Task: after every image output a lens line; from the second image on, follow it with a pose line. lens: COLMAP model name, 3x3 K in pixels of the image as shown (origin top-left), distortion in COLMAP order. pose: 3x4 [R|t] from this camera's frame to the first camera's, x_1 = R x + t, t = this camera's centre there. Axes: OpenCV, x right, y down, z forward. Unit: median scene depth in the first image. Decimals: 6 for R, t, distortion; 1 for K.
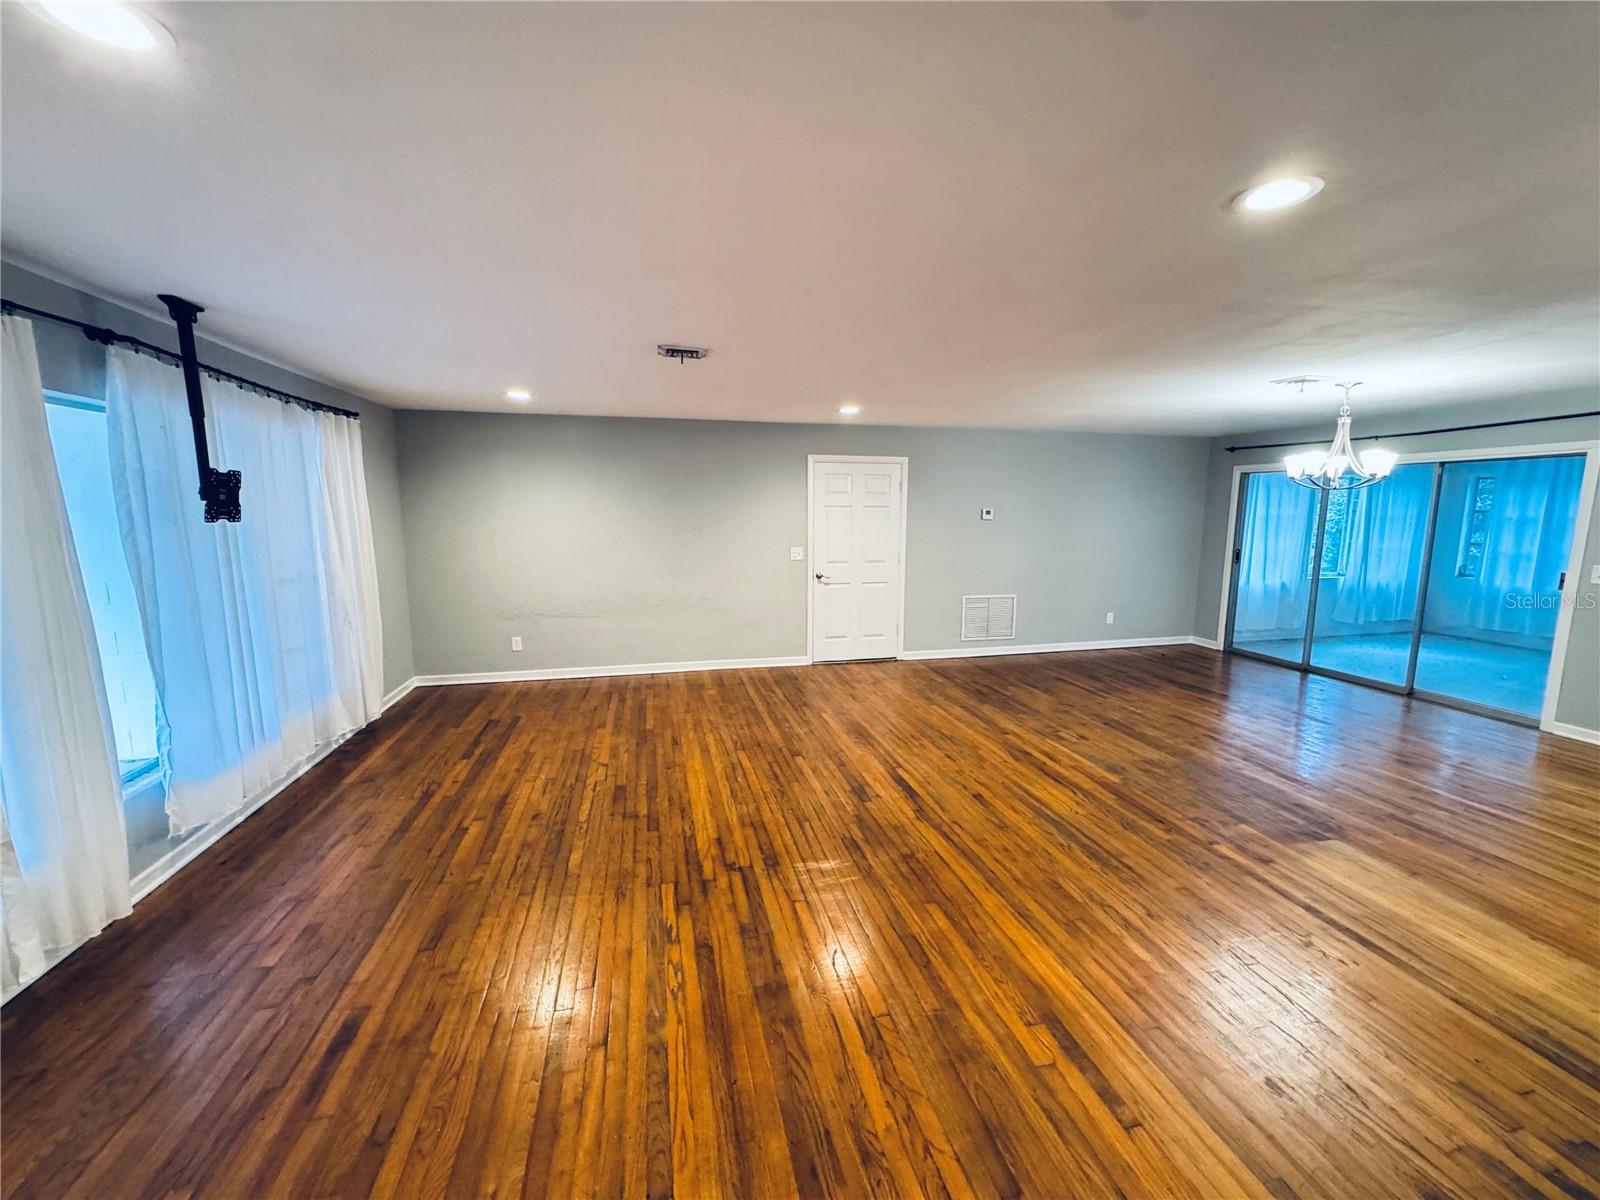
lens RADIAL K [[636.7, 0, 798.9], [0, 636.7, 600.4], [0, 0, 1]] dist [-0.001773, -0.000281]
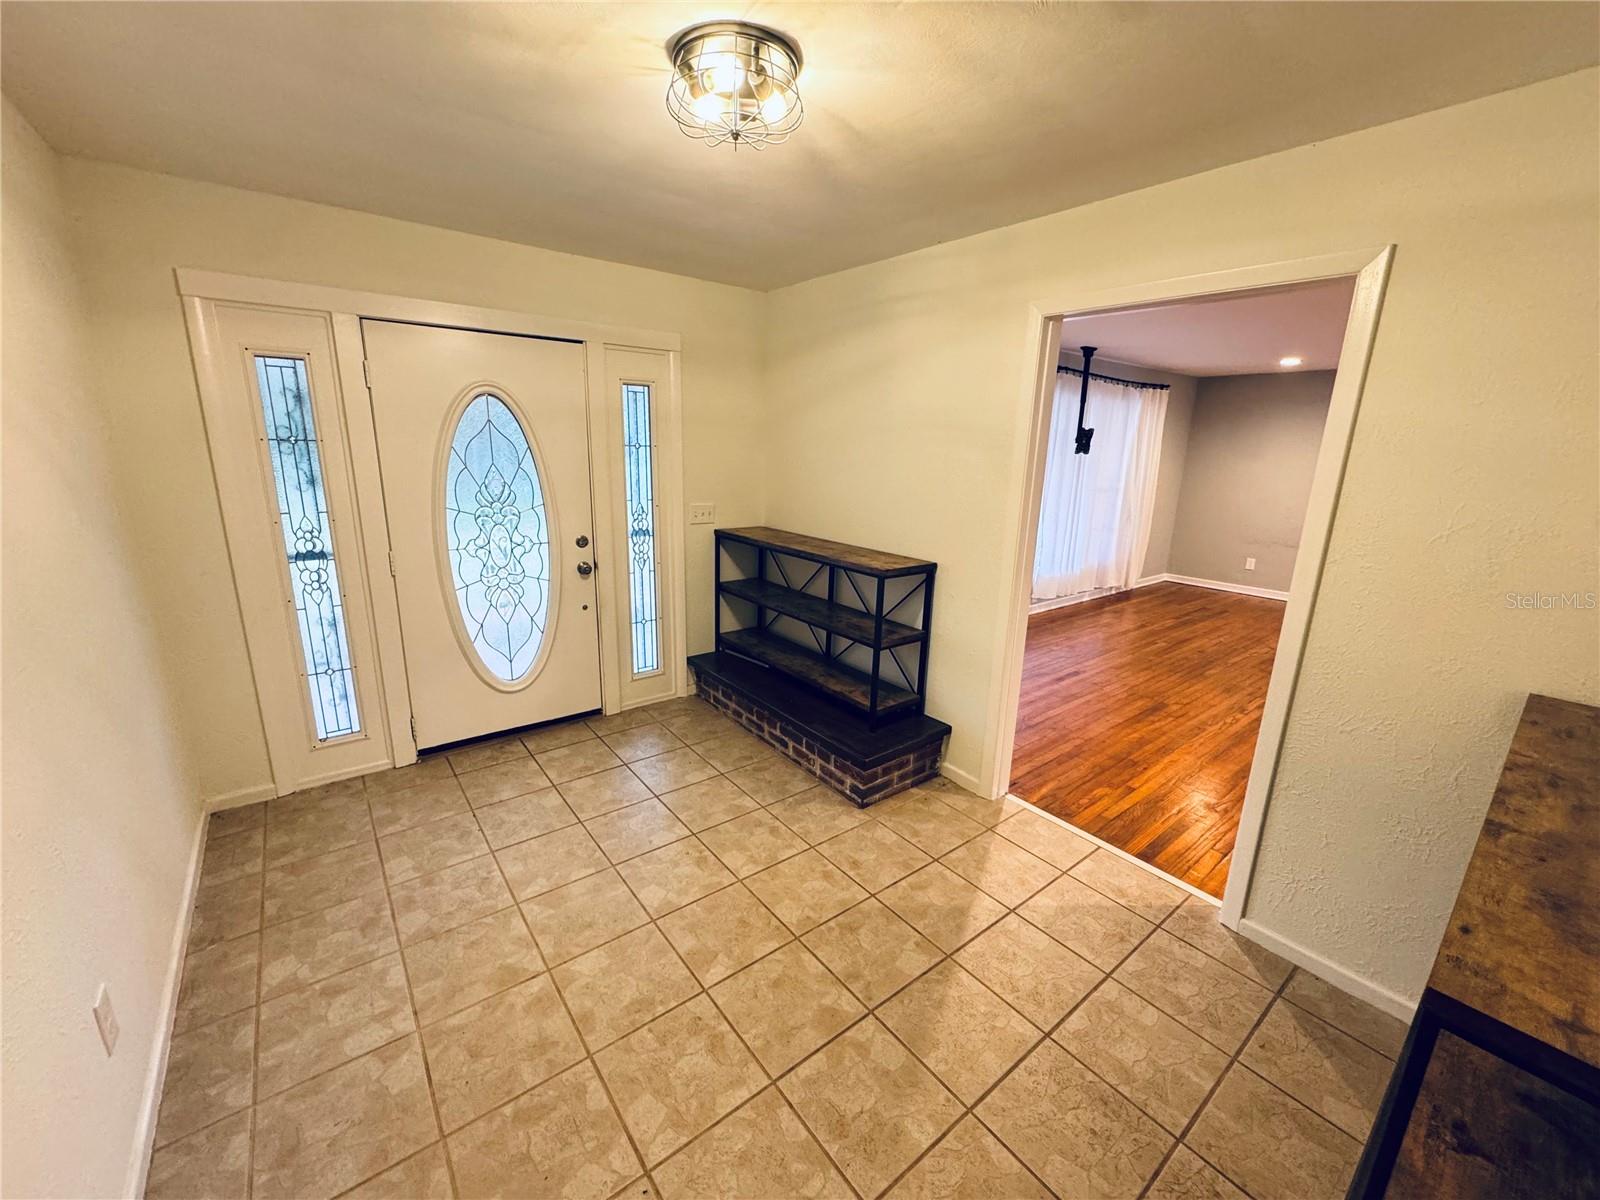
lens RADIAL K [[636.7, 0, 799.5], [0, 636.7, 598.3], [0, 0, 1]] dist [-0.001773, -0.000281]
pose [[0.419189, 0.220959, -0.880601, 0.437421], [-0.151724, 0.973342, 0.172005, 0.080840], [0.895132, 0.061505, 0.441539, -0.485202]]
